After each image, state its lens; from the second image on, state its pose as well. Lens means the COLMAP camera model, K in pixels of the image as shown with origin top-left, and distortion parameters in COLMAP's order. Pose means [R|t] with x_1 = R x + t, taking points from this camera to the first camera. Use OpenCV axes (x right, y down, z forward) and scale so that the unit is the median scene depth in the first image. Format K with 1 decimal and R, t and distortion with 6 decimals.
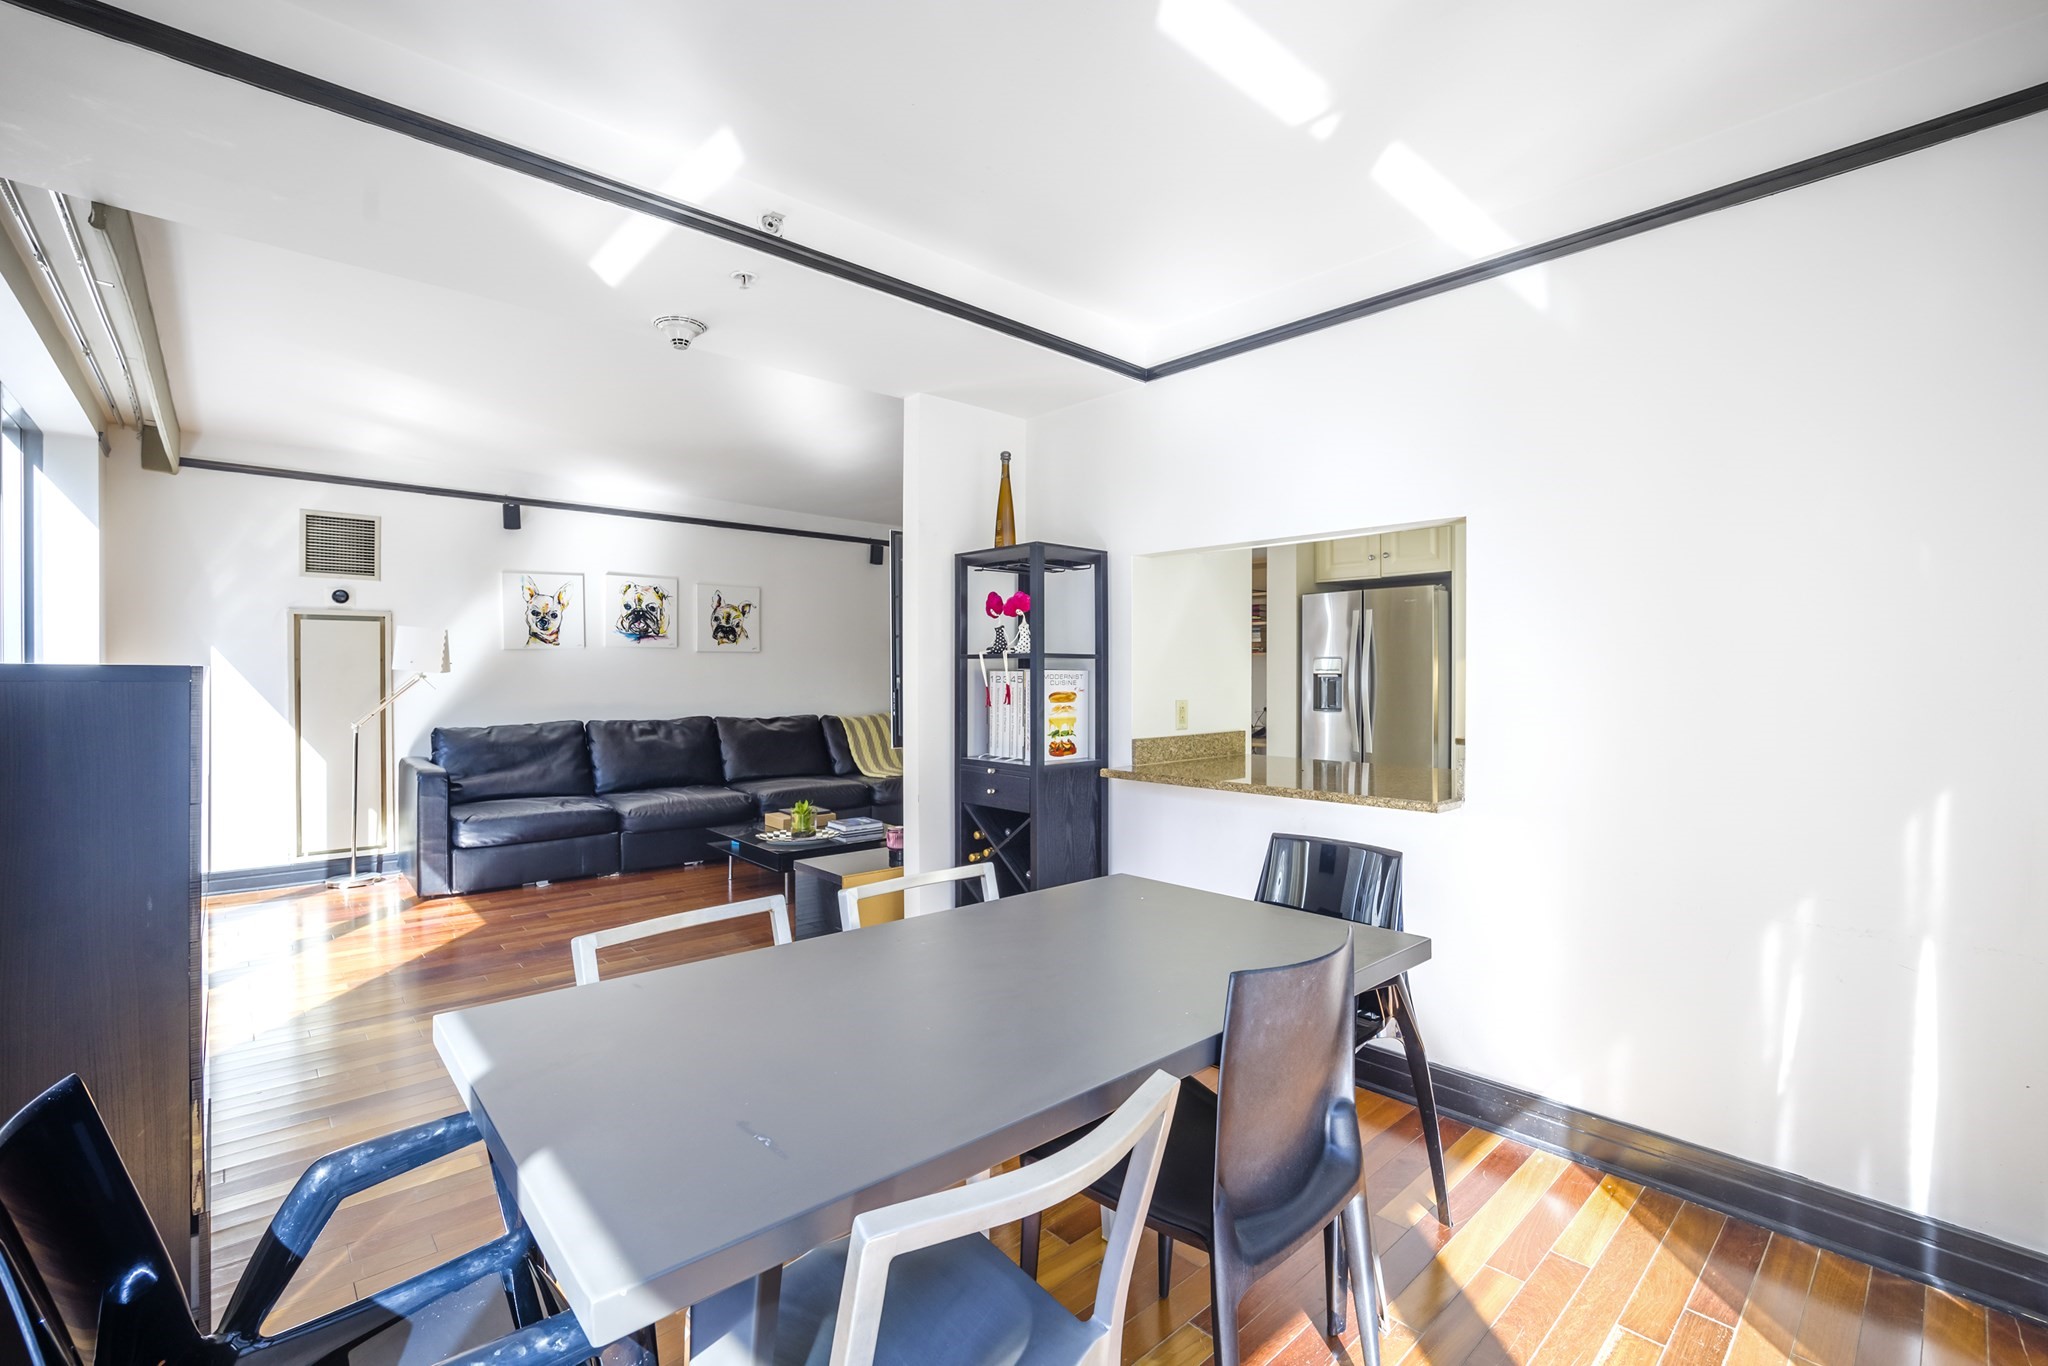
lens RADIAL K [[892.7, 0, 1040.9], [0, 892.7, 680.4], [0, 0, 1]] dist [-0.040045, 0.014396]
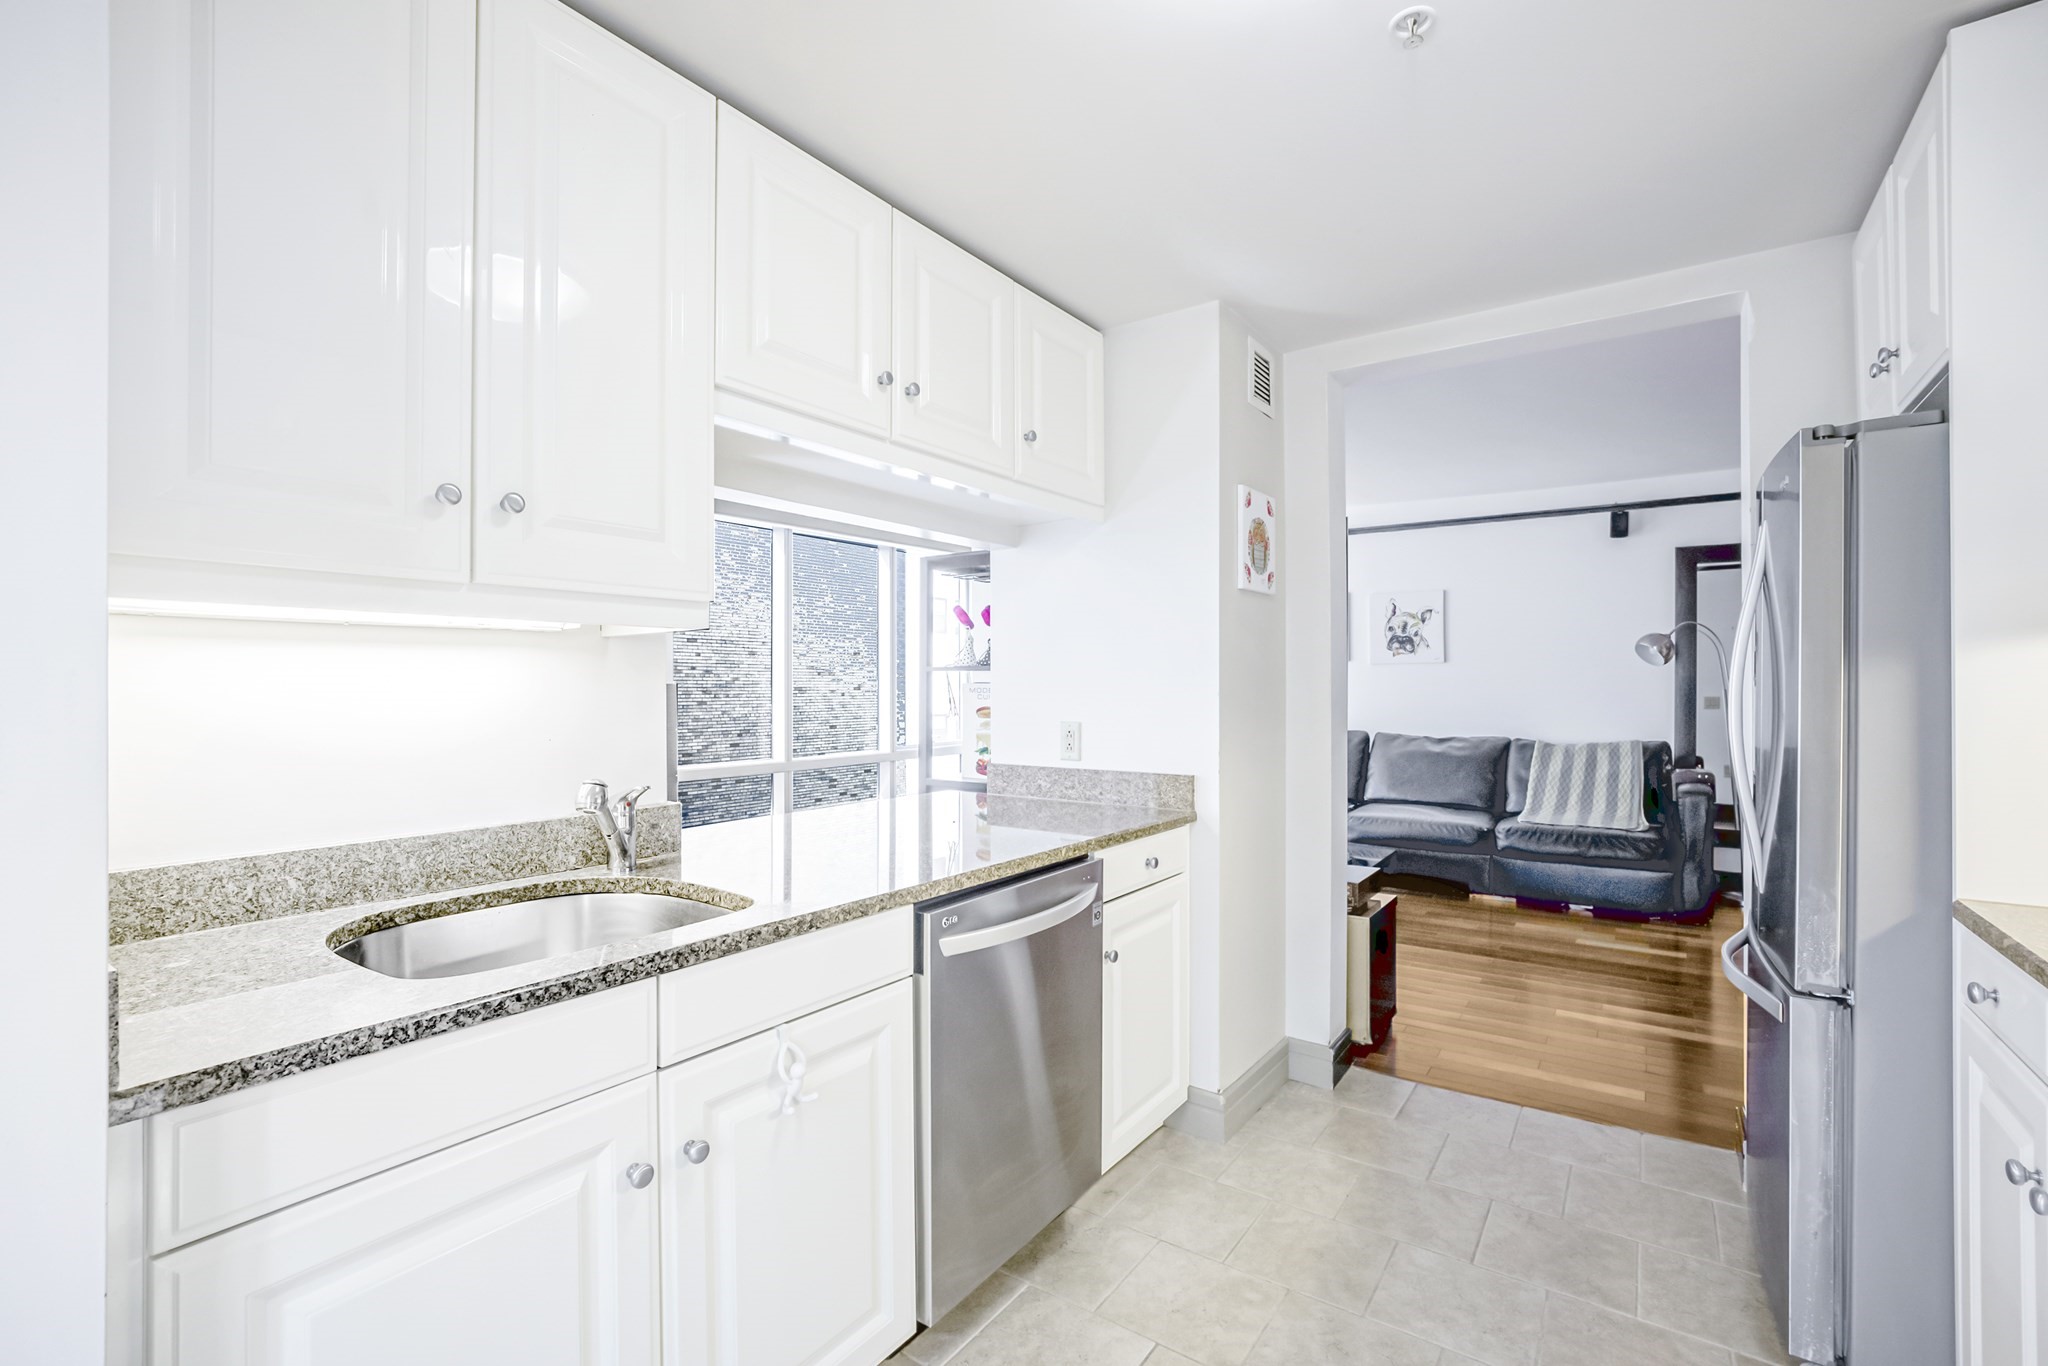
lens RADIAL K [[892.7, 0, 1040.9], [0, 892.7, 680.4], [0, 0, 1]] dist [-0.040045, 0.014396]
pose [[0.221261, -0.009375, -0.975170, 0.492759], [-0.006154, 0.999920, -0.011009, -0.001988], [0.975195, 0.008437, 0.221185, 0.448836]]
